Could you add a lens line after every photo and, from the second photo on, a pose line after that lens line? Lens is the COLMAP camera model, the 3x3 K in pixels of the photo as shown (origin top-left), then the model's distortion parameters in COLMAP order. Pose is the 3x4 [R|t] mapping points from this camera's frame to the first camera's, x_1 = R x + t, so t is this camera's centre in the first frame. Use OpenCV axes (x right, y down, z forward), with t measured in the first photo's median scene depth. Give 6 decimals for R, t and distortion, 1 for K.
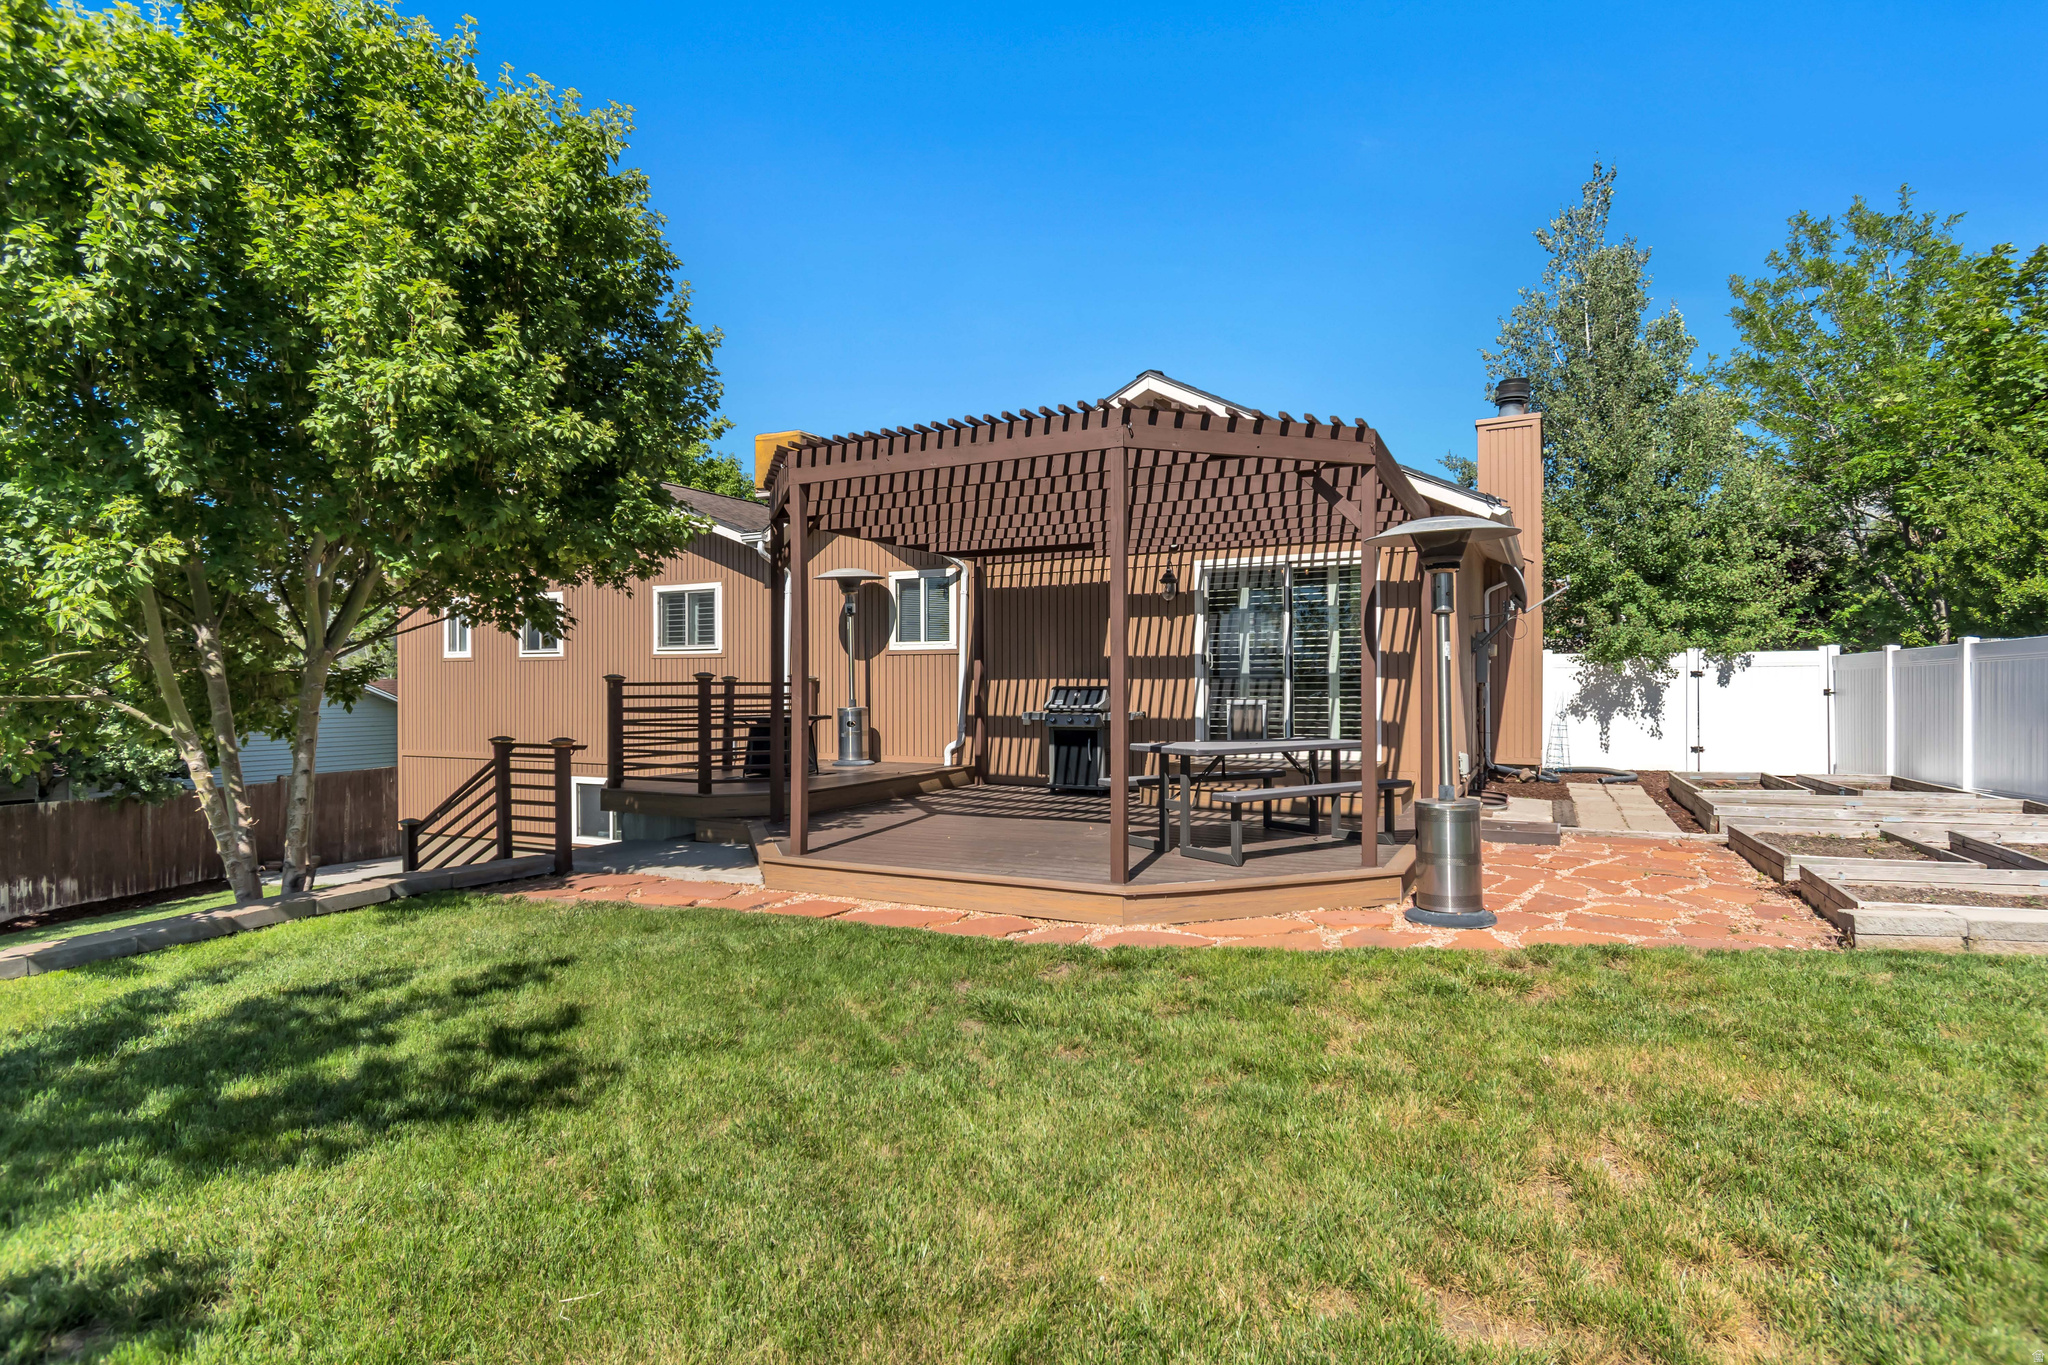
lens RADIAL K [[1065.2, 0, 1024.0], [0, 1065.2, 682.5], [0, 0, 1]] dist [0.000643, 0.000222]
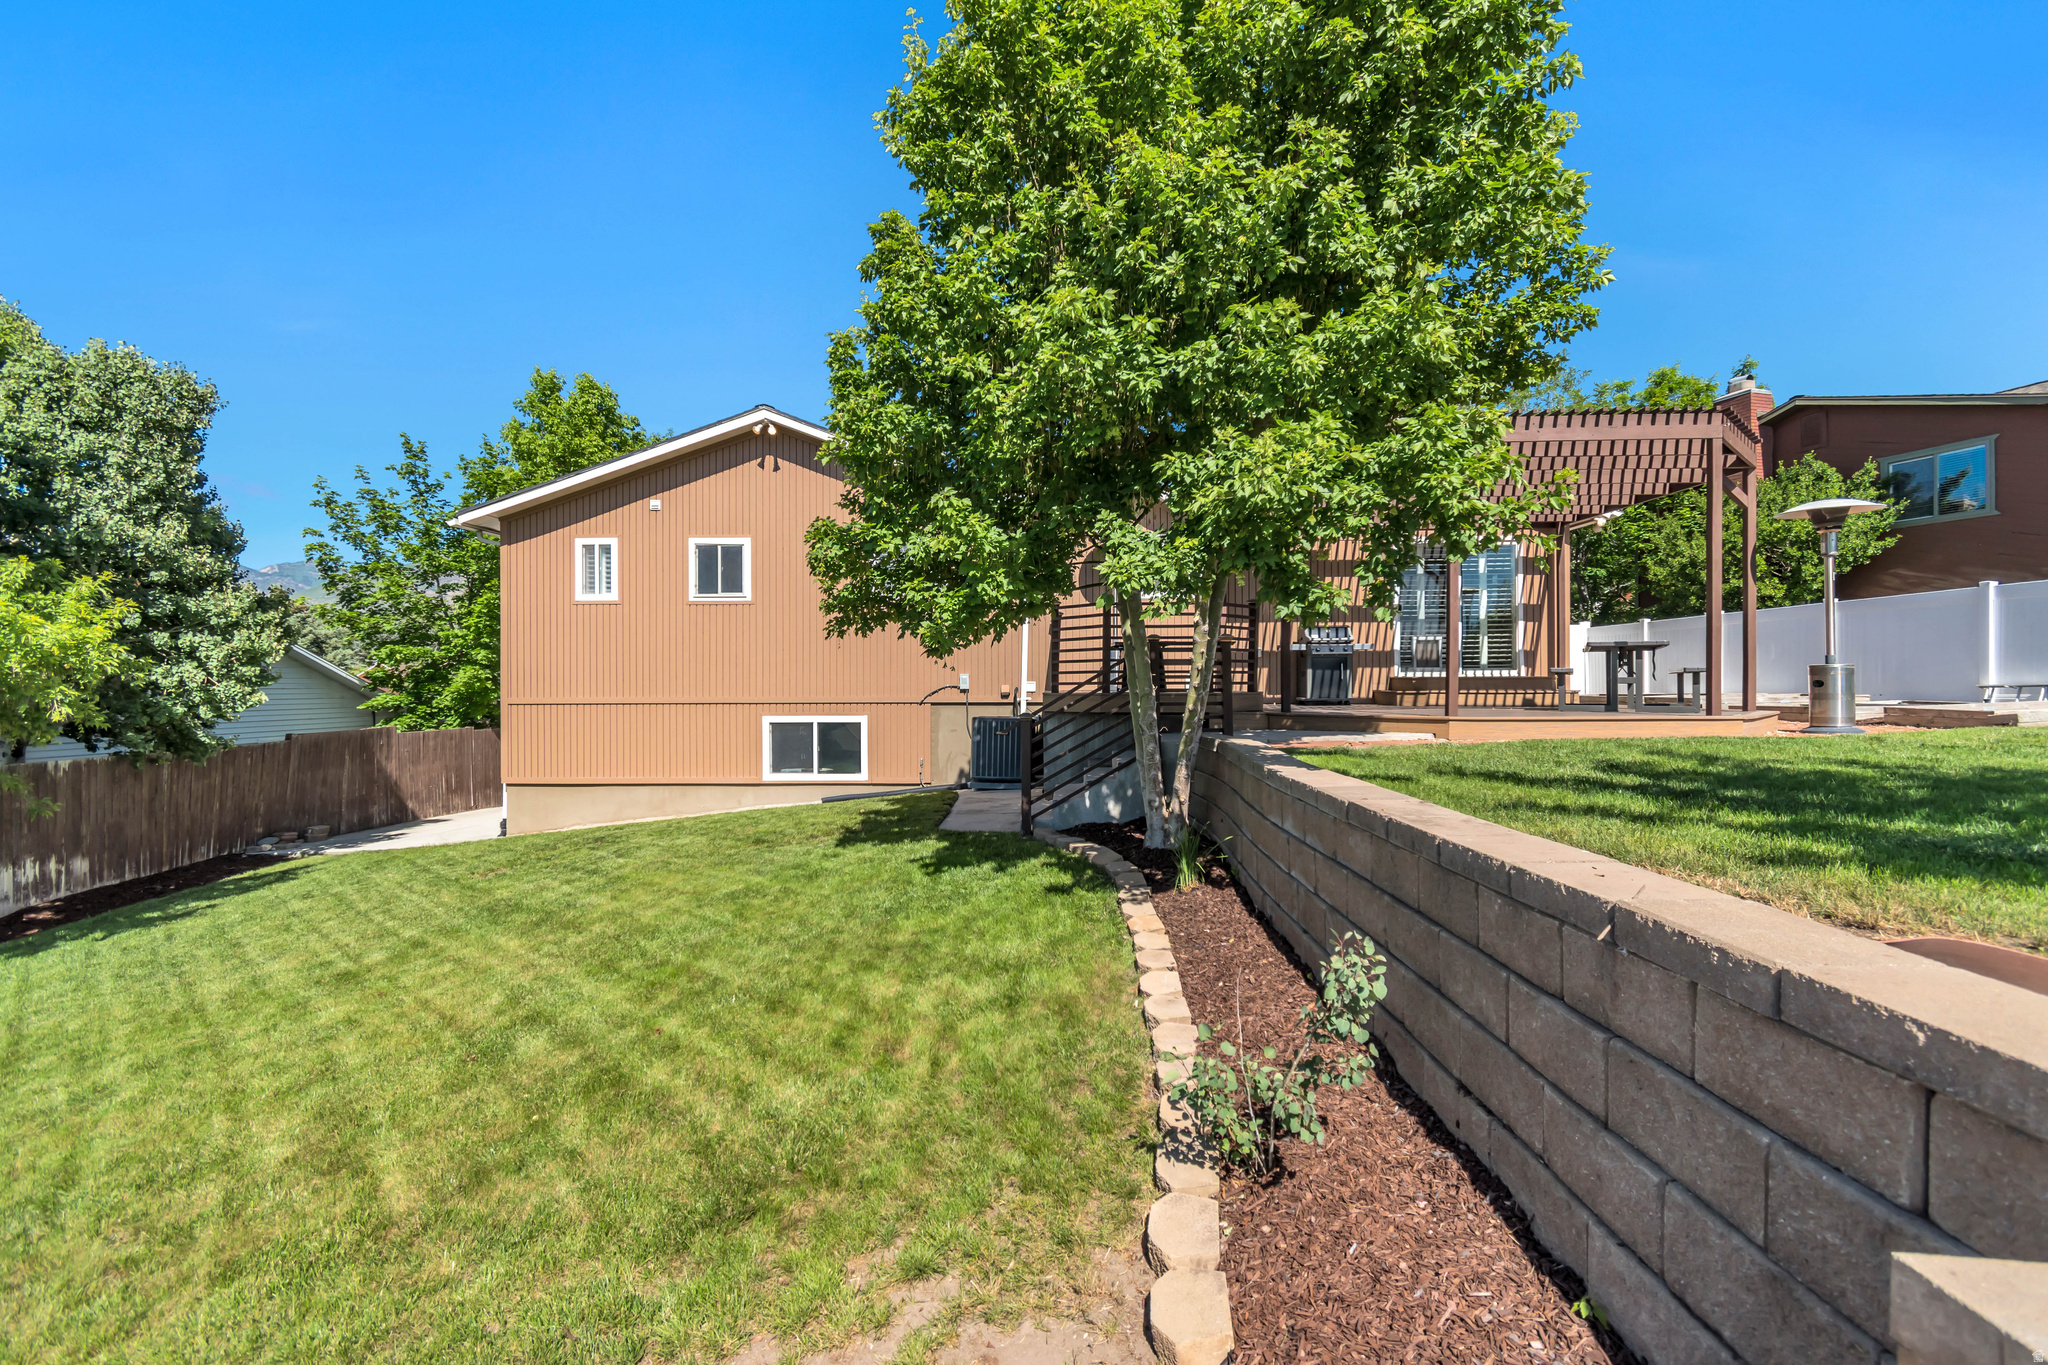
lens RADIAL K [[920.4, 0, 1024.0], [0, 920.4, 682.5], [0, 0, 1]] dist [-0.000532, -0.000353]
pose [[0.904666, 0.001387, 0.426119, -0.655952], [-0.000219, 0.999996, -0.002791, 0.066106], [-0.426121, 0.002432, 0.904663, 0.098111]]
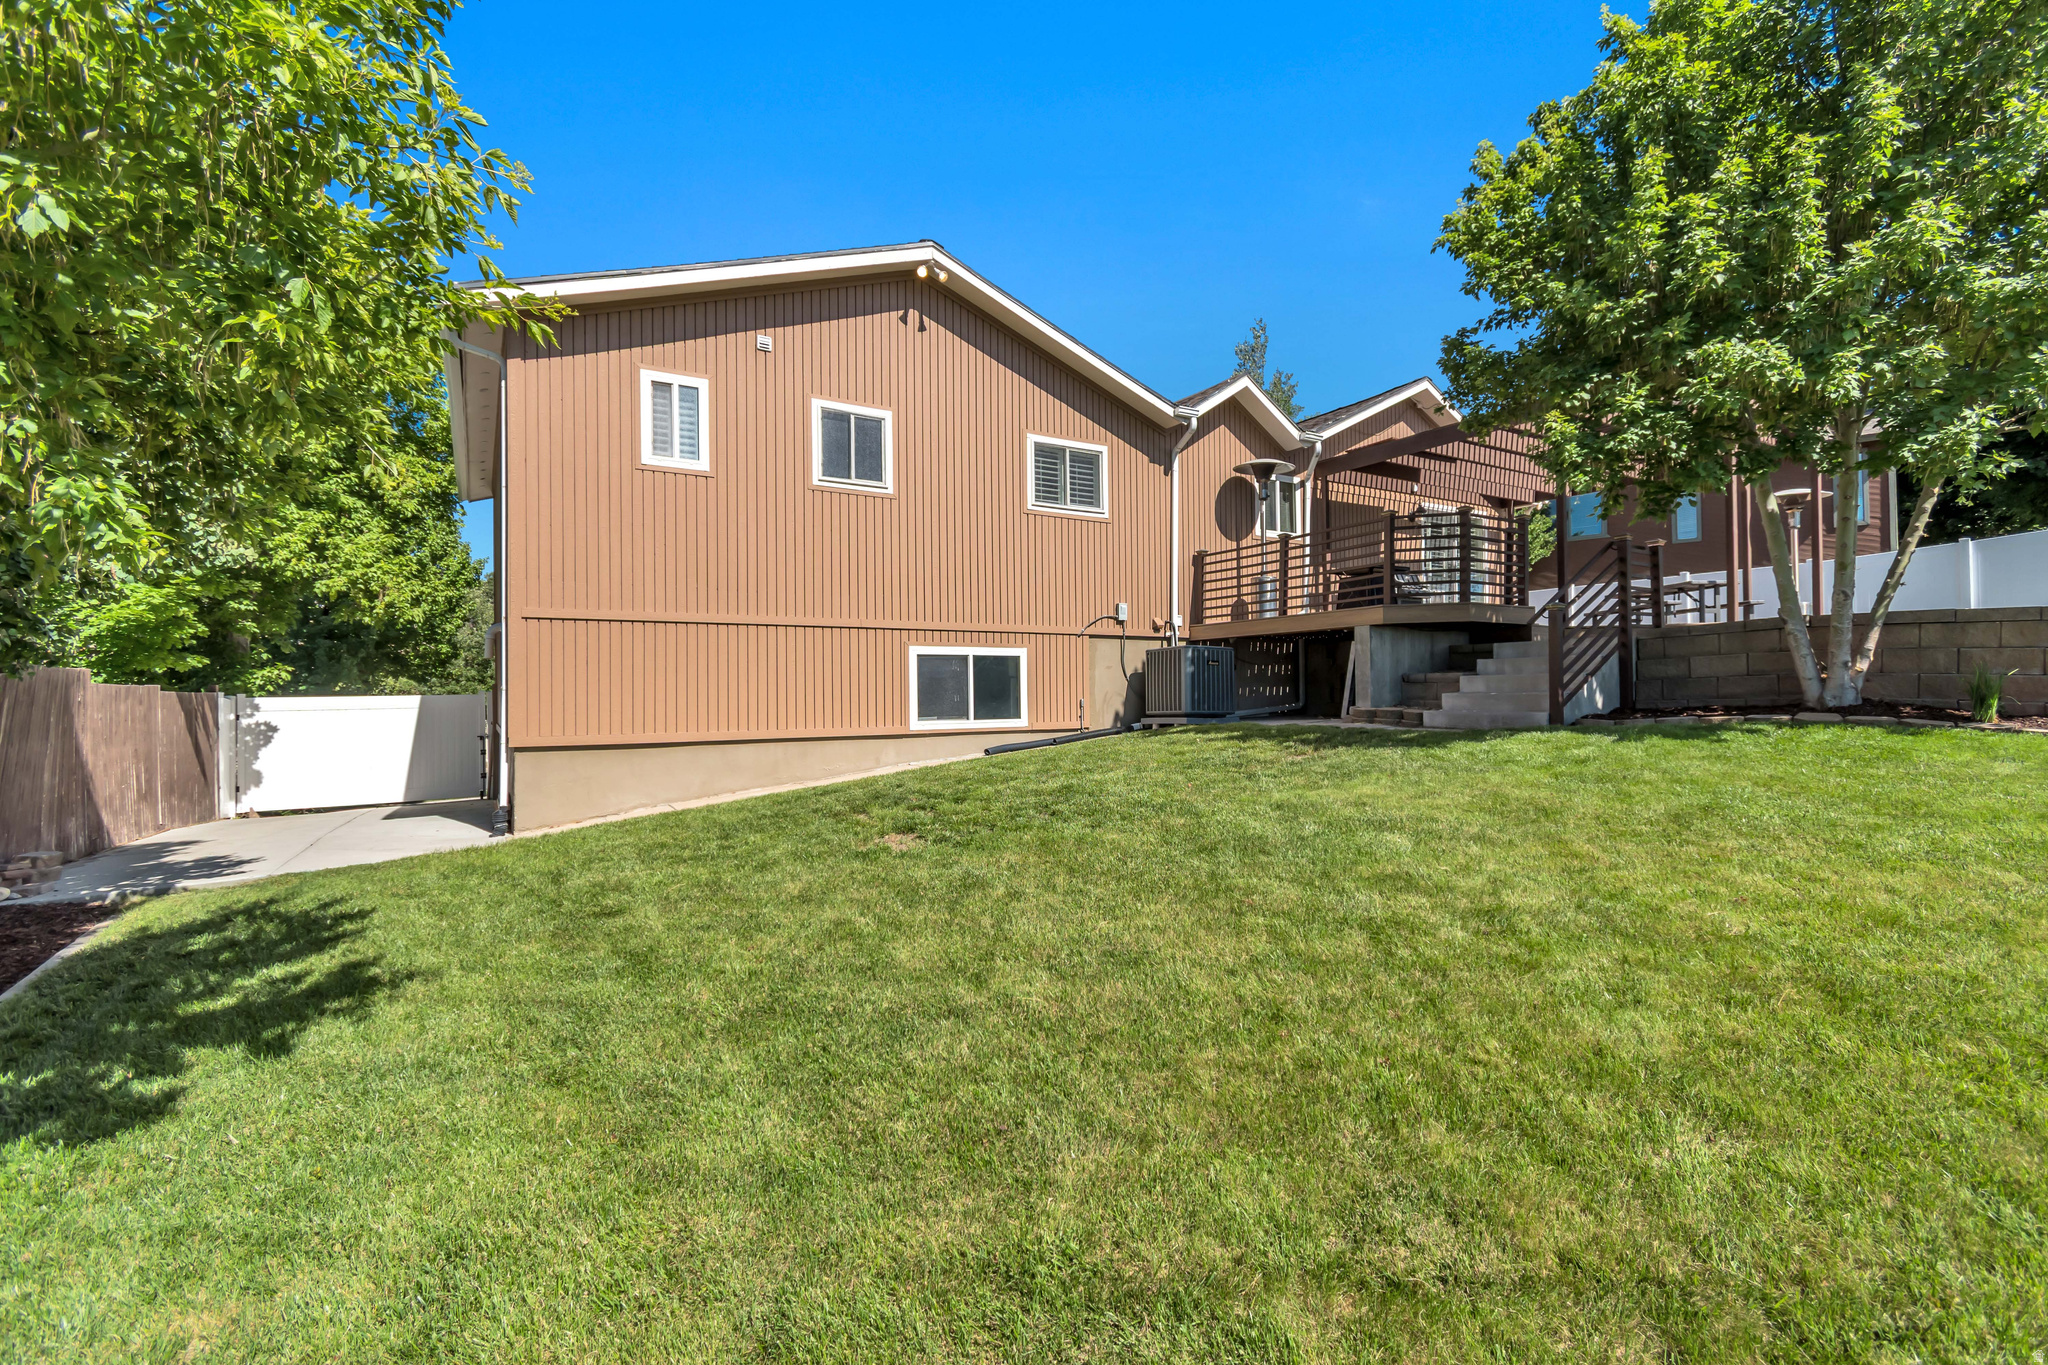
lens RADIAL K [[920.4, 0, 1024.0], [0, 920.4, 682.5], [0, 0, 1]] dist [-0.000532, -0.000353]
pose [[0.519949, 0.011925, 0.854114, -1.093300], [0.010490, 0.999738, -0.020344, 0.147372], [-0.854133, 0.019537, 0.519687, 0.651622]]
